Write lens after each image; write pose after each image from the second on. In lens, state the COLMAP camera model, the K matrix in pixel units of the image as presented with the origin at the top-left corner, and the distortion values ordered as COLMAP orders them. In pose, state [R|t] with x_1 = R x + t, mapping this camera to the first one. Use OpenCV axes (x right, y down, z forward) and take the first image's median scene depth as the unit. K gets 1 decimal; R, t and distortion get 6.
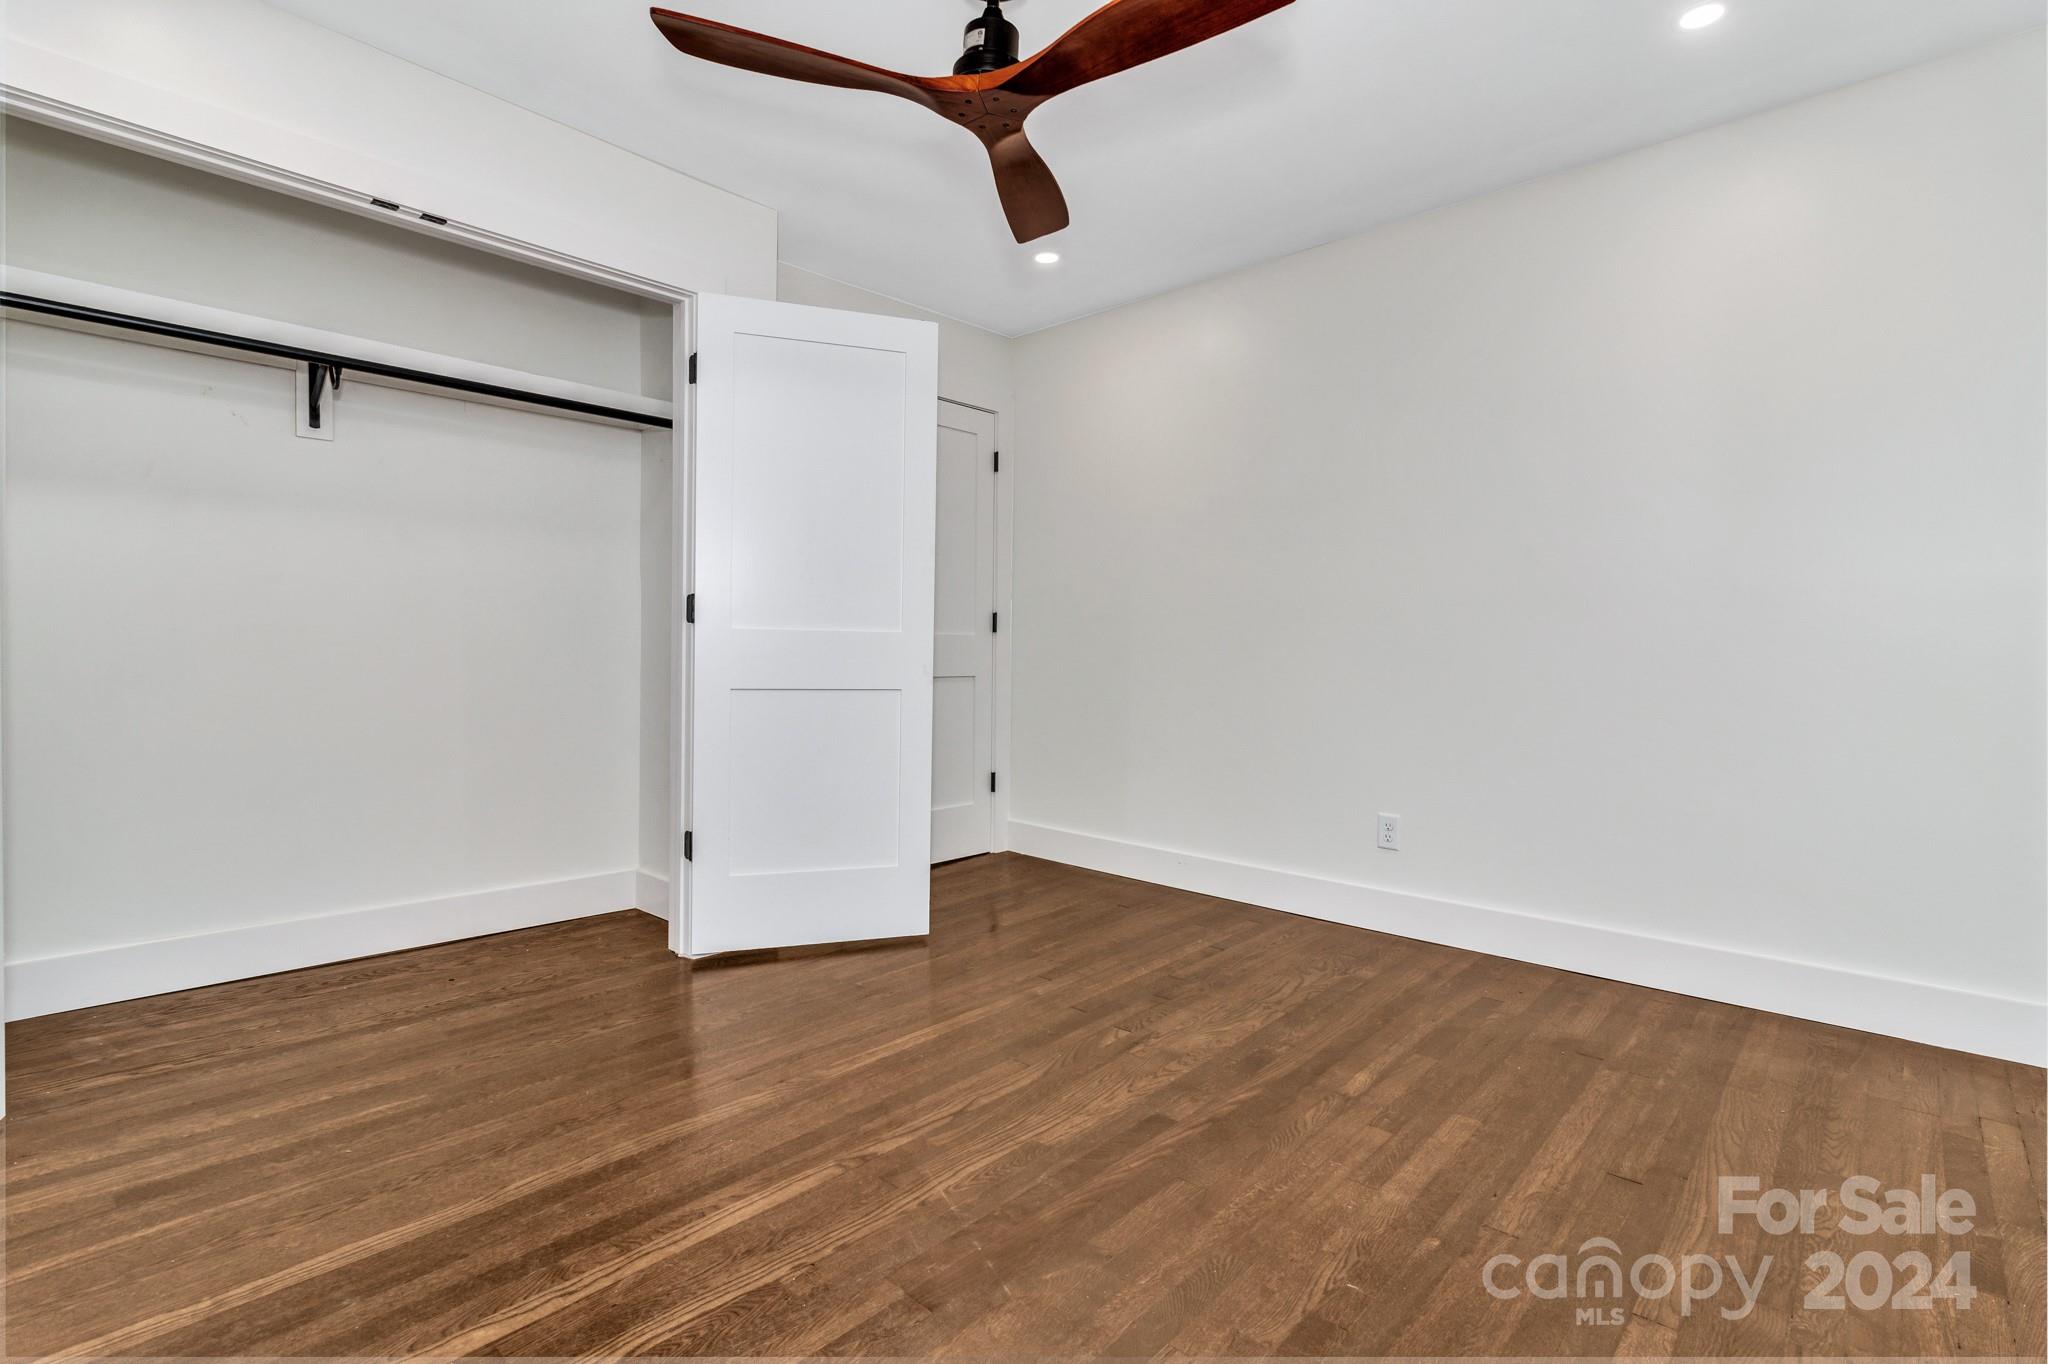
lens RADIAL K [[948.2, 0, 1022.7], [0, 948.2, 680.3], [0, 0, 1]] dist [0.005226, 0.000951]
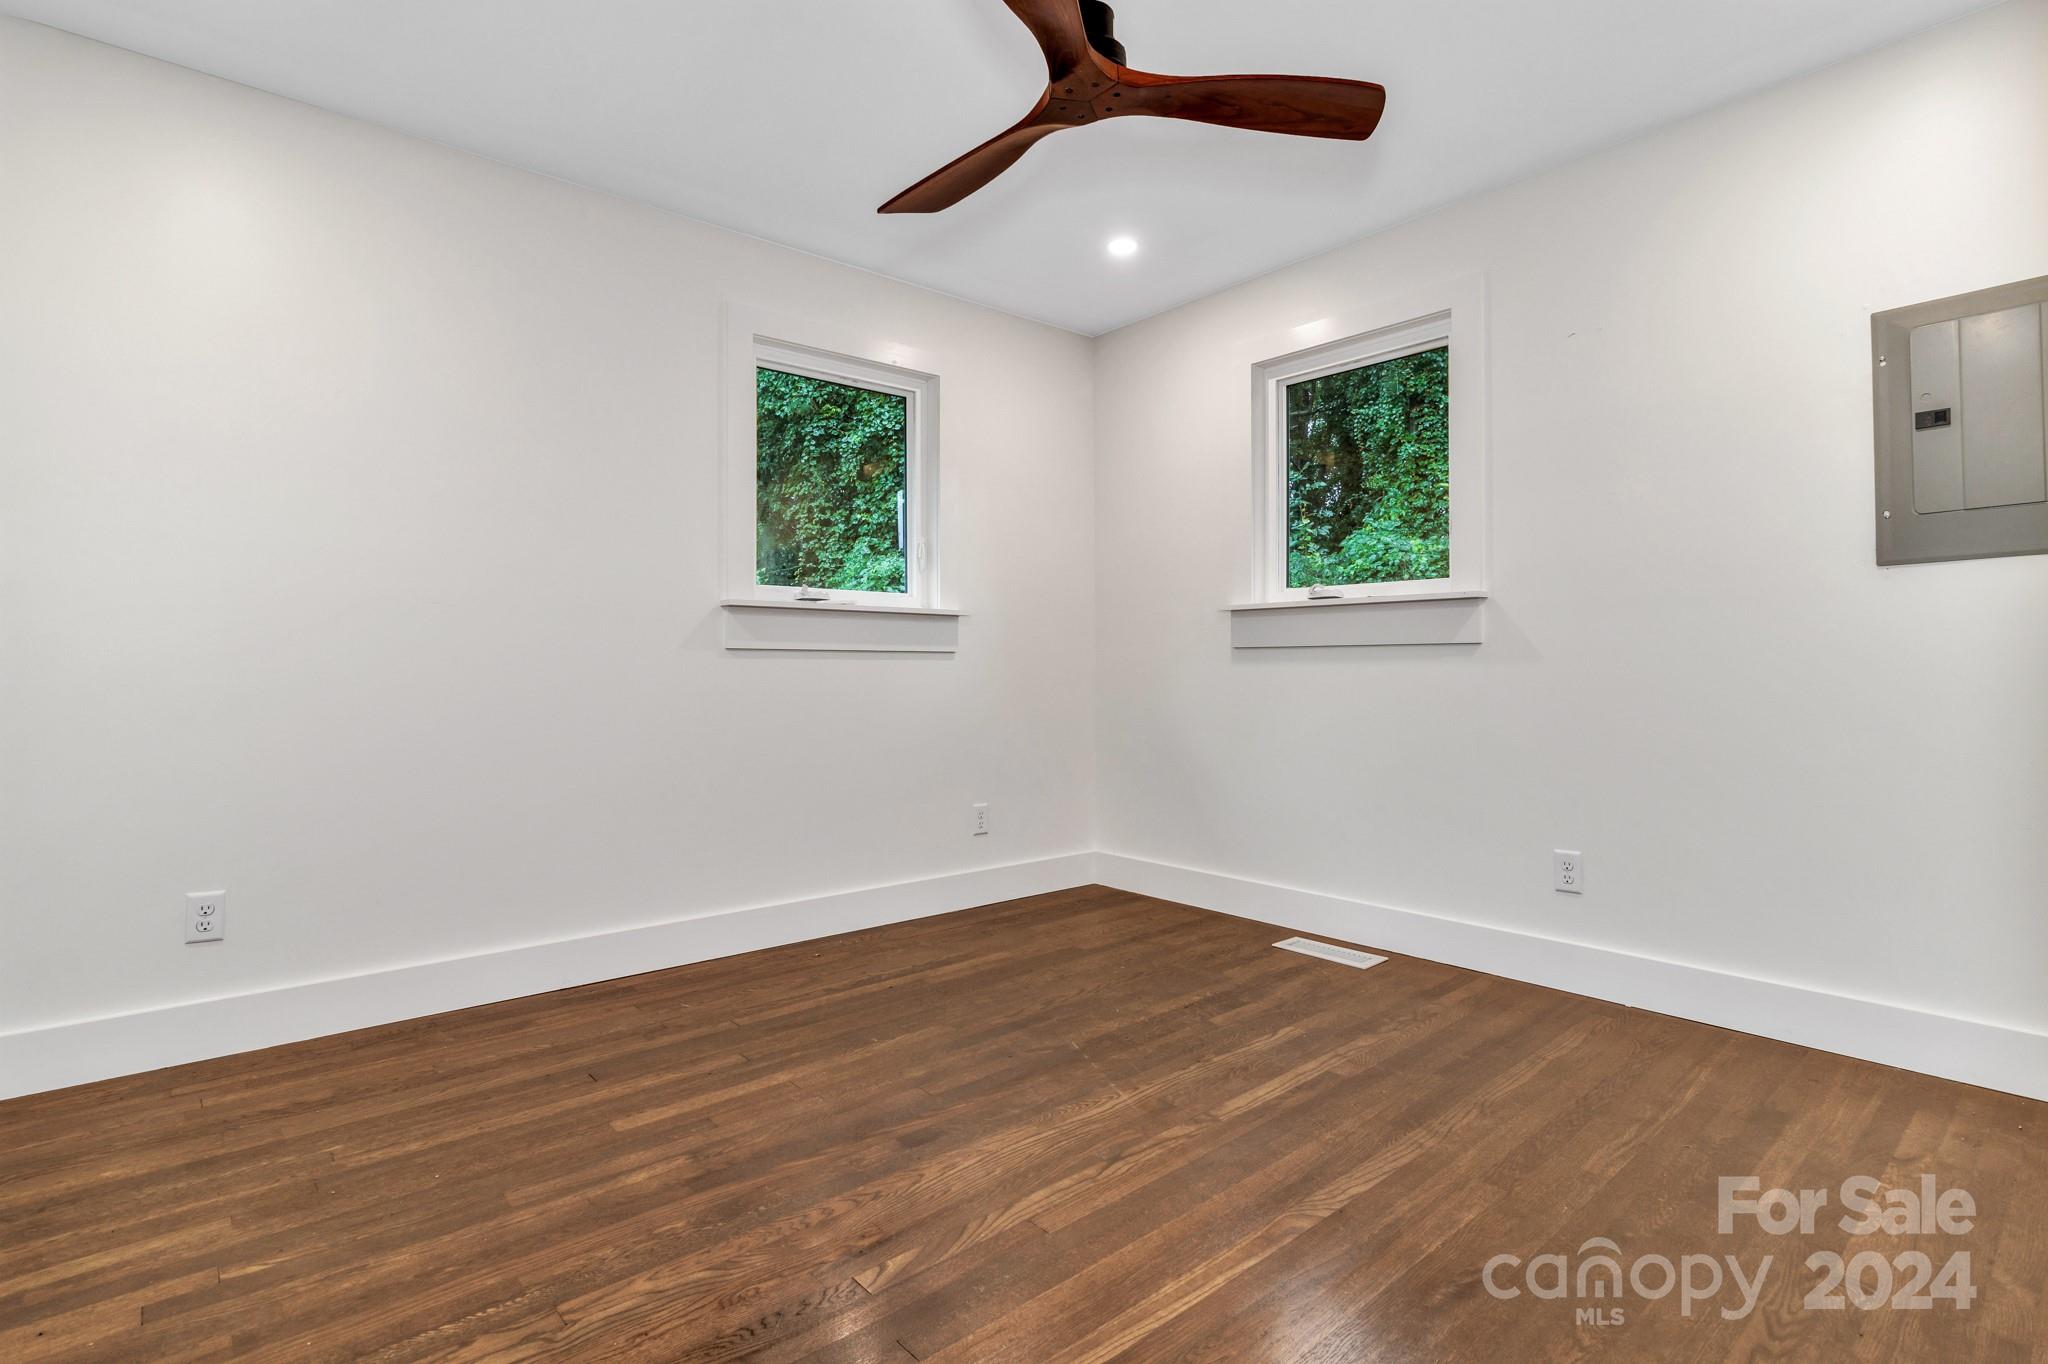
lens RADIAL K [[1020.7, 0, 1025.8], [0, 1020.7, 670.1], [0, 0, 1]] dist [0.031152, 0.000476]
pose [[-0.994109, -0.007137, 0.108149, -0.090237], [-0.003041, 0.999273, 0.037991, -0.075203], [-0.108341, 0.037438, -0.993409, 2.113648]]
